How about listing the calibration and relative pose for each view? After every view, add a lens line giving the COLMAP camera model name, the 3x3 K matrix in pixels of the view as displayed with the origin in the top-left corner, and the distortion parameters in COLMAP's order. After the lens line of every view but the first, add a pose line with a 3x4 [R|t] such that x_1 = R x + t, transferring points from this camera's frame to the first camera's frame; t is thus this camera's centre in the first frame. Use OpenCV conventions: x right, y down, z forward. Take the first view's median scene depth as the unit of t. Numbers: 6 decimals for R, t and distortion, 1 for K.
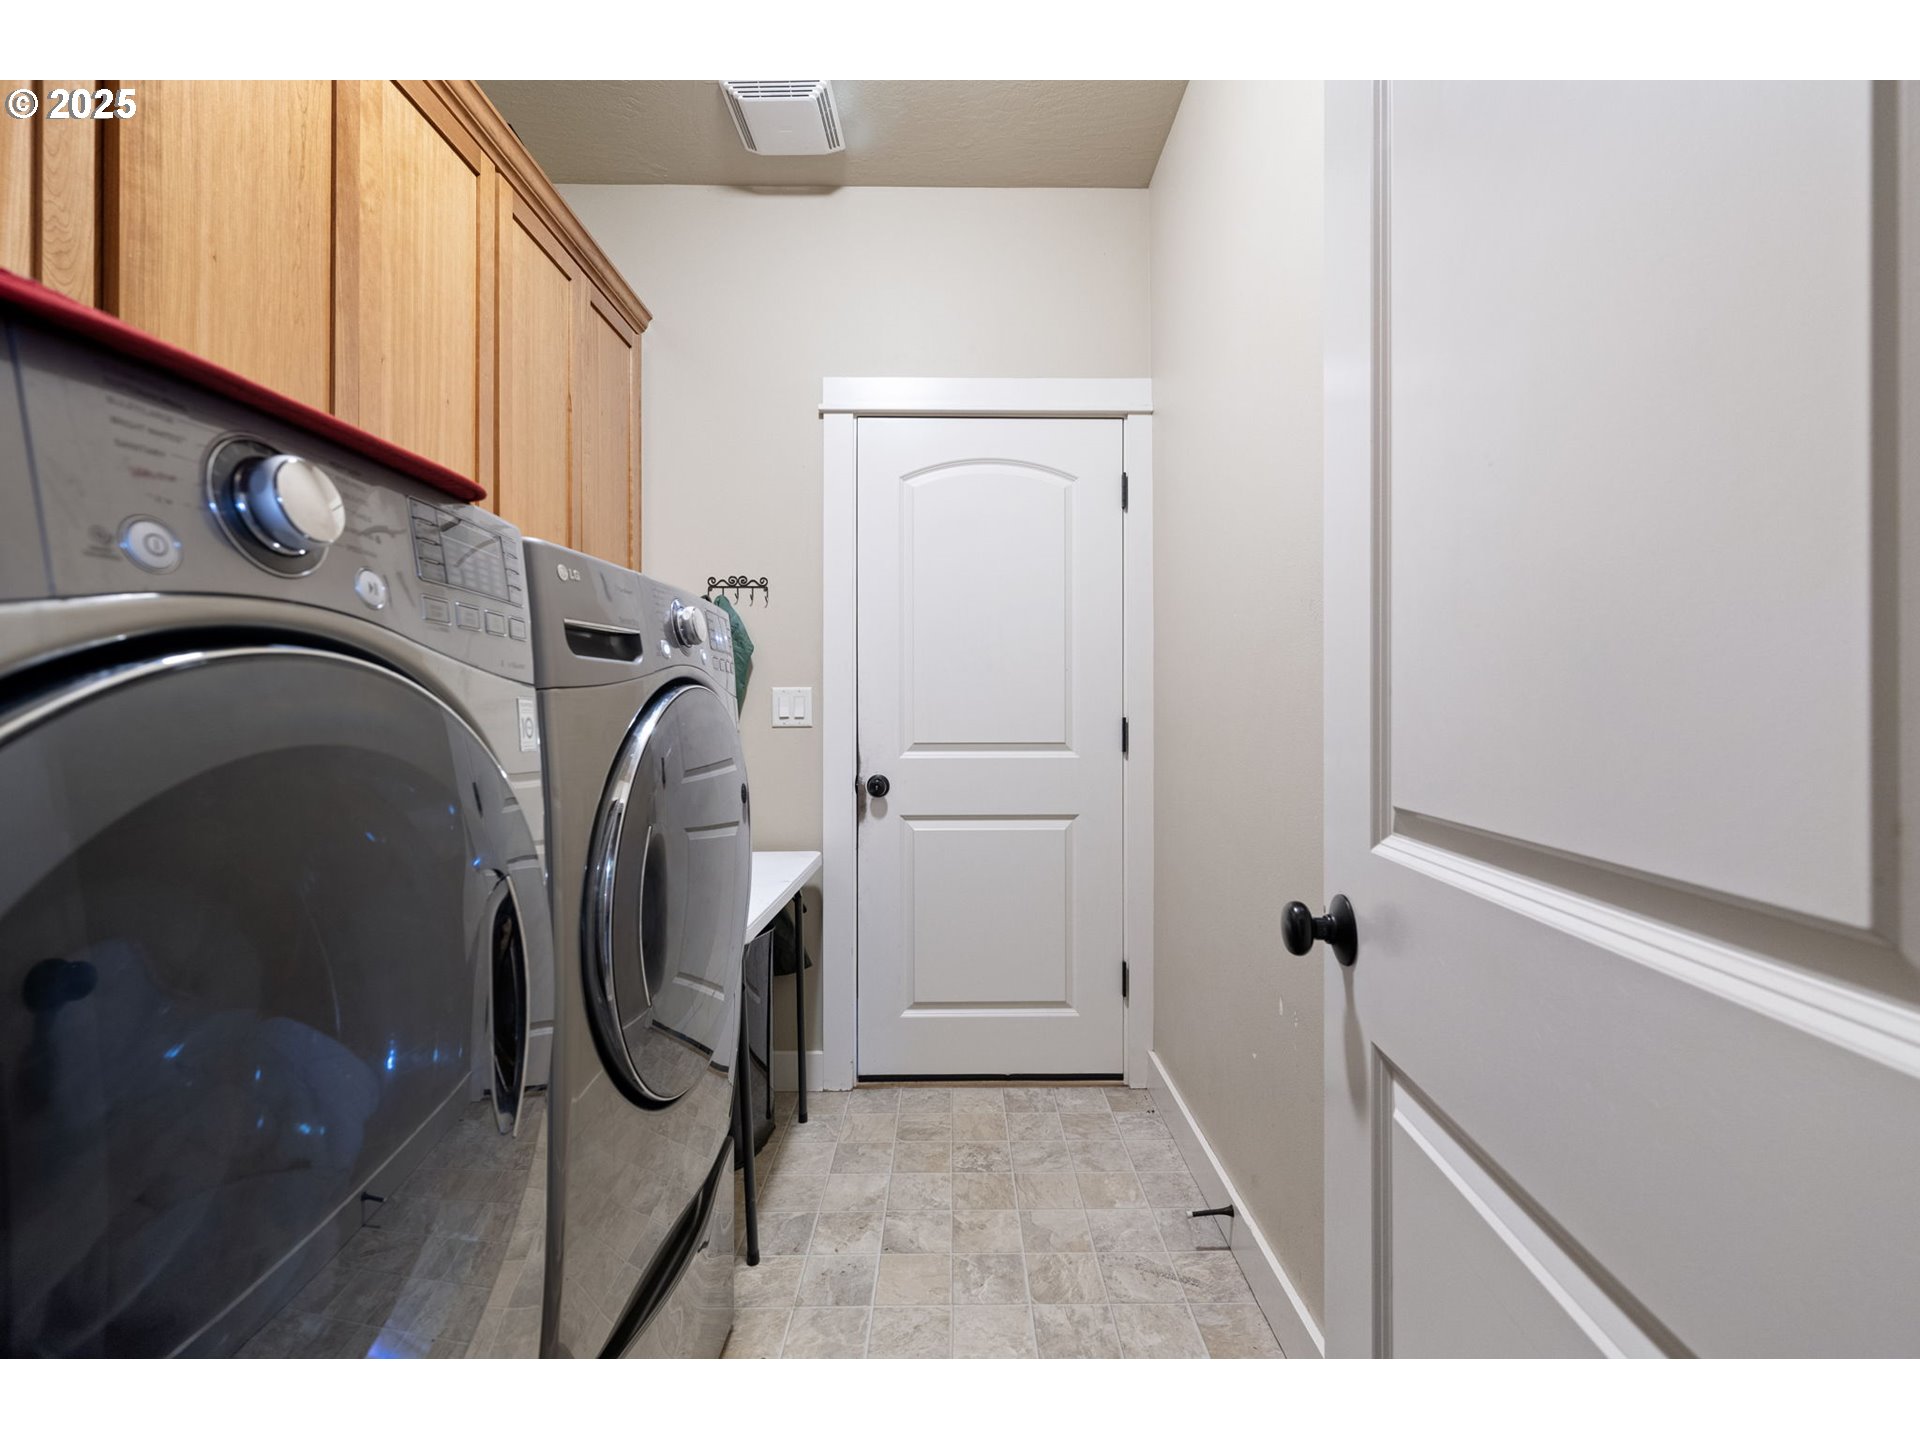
lens RADIAL K [[828.6, 0, 960.0], [0, 828.6, 720.0], [0, 0, 1]] dist [-0.000734, -0.000112]
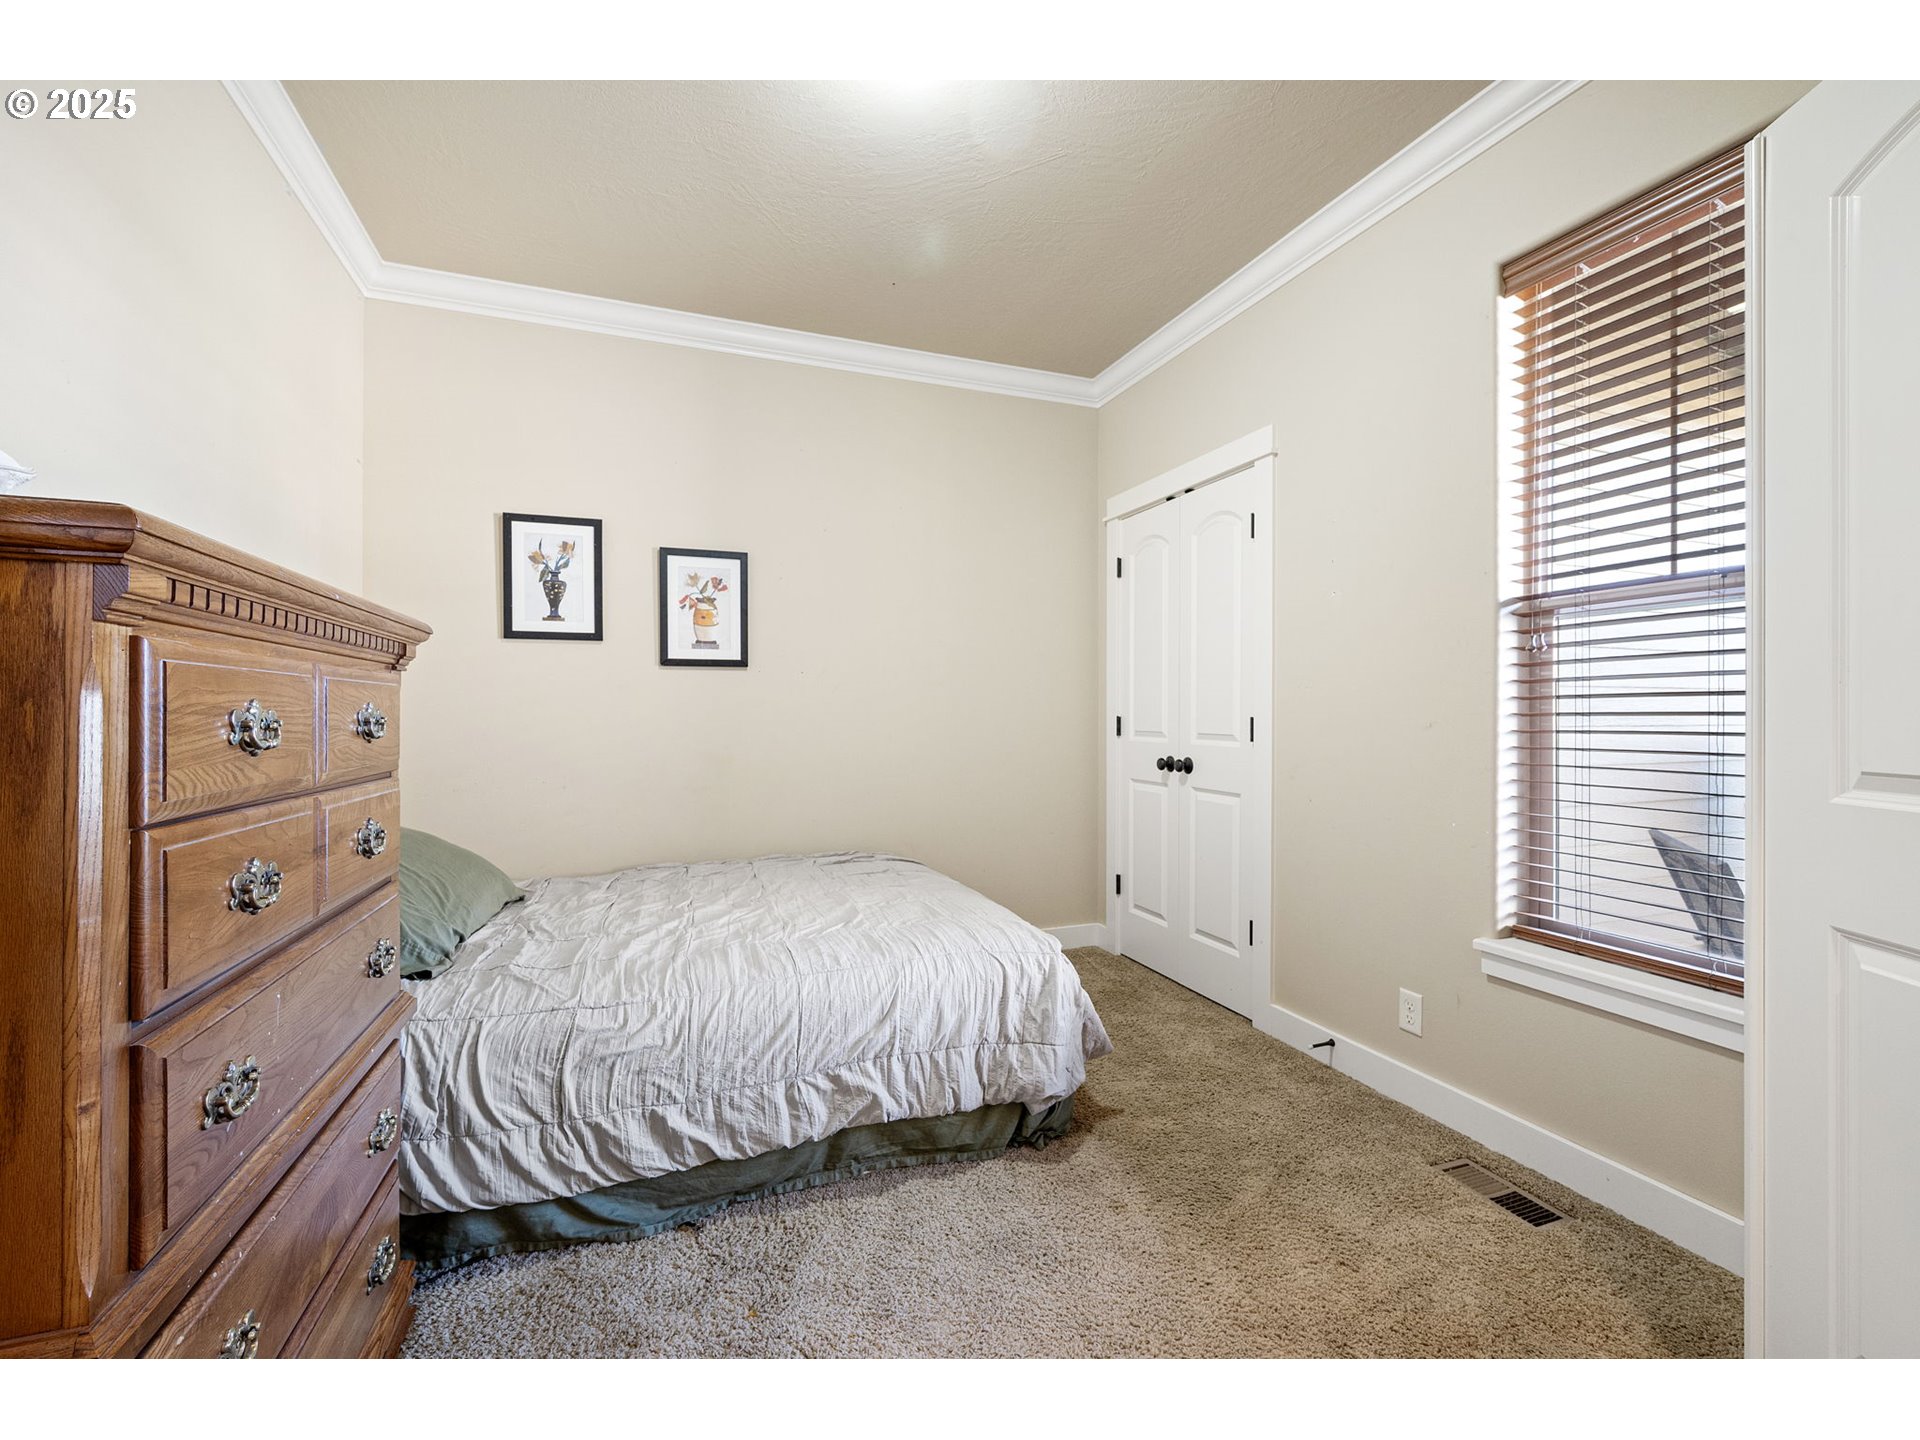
lens RADIAL K [[828.6, 0, 960.0], [0, 828.6, 720.0], [0, 0, 1]] dist [-0.000734, -0.000112]
pose [[0.343521, 0.001878, -0.939143, 1.169452], [-0.003349, 0.999994, 0.000775, 0.005236], [0.939139, 0.002879, 0.343525, 0.189290]]
